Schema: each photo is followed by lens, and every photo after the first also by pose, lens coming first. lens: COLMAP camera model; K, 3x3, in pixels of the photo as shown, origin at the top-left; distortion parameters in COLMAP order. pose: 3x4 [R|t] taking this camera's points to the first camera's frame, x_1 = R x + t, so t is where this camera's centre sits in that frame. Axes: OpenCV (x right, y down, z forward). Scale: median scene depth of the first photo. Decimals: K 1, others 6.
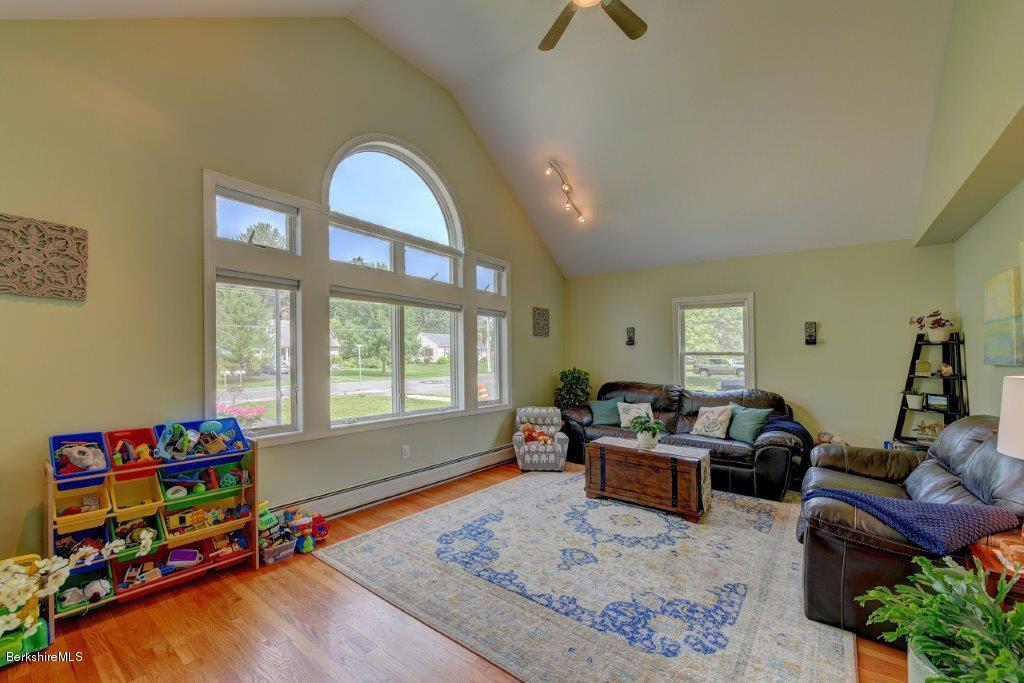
lens RADIAL K [[422.1, 0, 512.0], [0, 422.1, 341.5], [0, 0, 1]] dist [0.001175, -0.000016]
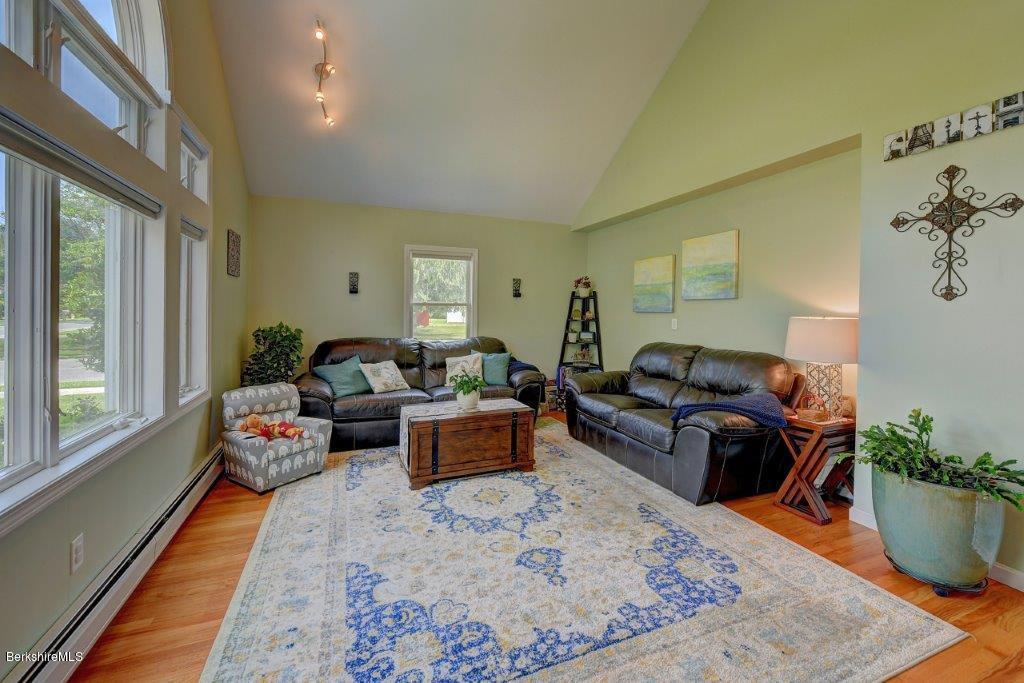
lens RADIAL K [[413.3, 0, 511.3], [0, 413.3, 297.8], [0, 0, 1]] dist [0.001503, -0.000199]
pose [[0.504497, 0.016369, 0.863258, -0.377441], [-0.027934, 0.999606, -0.002630, 0.014470], [-0.862962, -0.022787, 0.504755, 0.456125]]
